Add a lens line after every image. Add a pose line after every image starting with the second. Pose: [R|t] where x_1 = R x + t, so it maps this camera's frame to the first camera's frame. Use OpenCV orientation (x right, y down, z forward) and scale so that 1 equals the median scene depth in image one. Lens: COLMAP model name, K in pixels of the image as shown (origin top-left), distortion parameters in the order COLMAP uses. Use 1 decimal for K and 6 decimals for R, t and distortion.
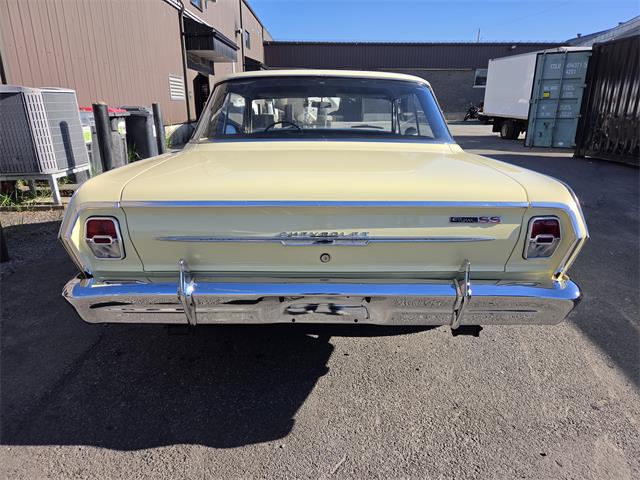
lens RADIAL K [[472.1, 0, 322.7], [0, 472.1, 250.9], [0, 0, 1]] dist [0.007656, 0.000000]
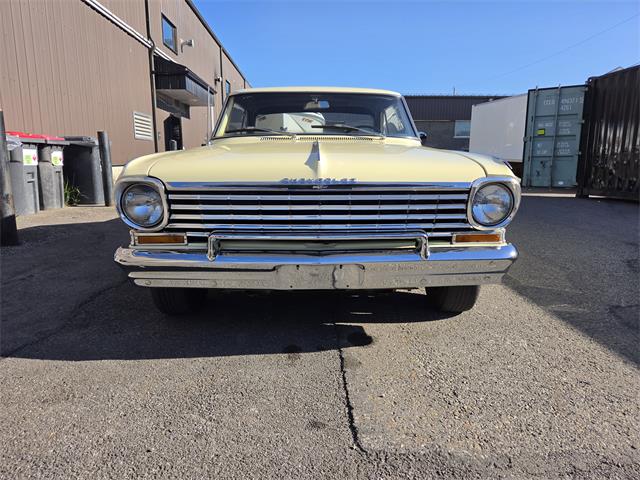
lens RADIAL K [[458.6, 0, 325.8], [0, 458.6, 232.2], [0, 0, 1]] dist [0.018535, 0.000609]
pose [[0.999170, -0.006301, 0.040248, 0.010420], [0.012279, 0.988602, -0.150053, -0.003564], [-0.038844, 0.150422, 0.987858, 0.147626]]
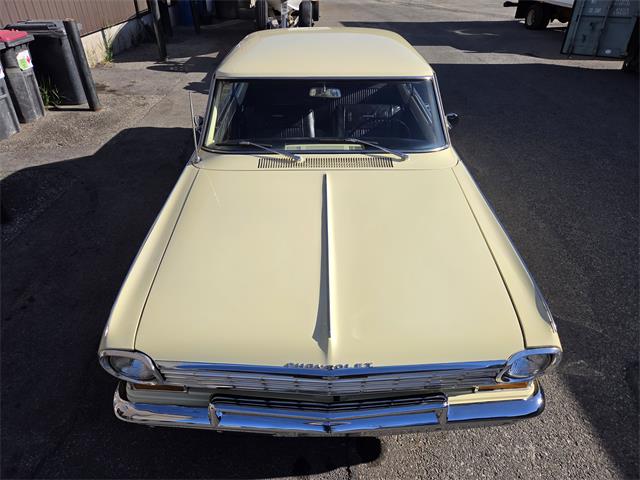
lens RADIAL K [[460.6, 0, 320.0], [0, 460.6, 240.0], [0, 0, 1]] dist [0.002258, 0.000018]
pose [[0.999862, -0.013650, 0.009425, 0.011078], [0.010684, 0.964584, 0.263561, -0.131119], [-0.012689, -0.263424, 0.964597, 0.181750]]
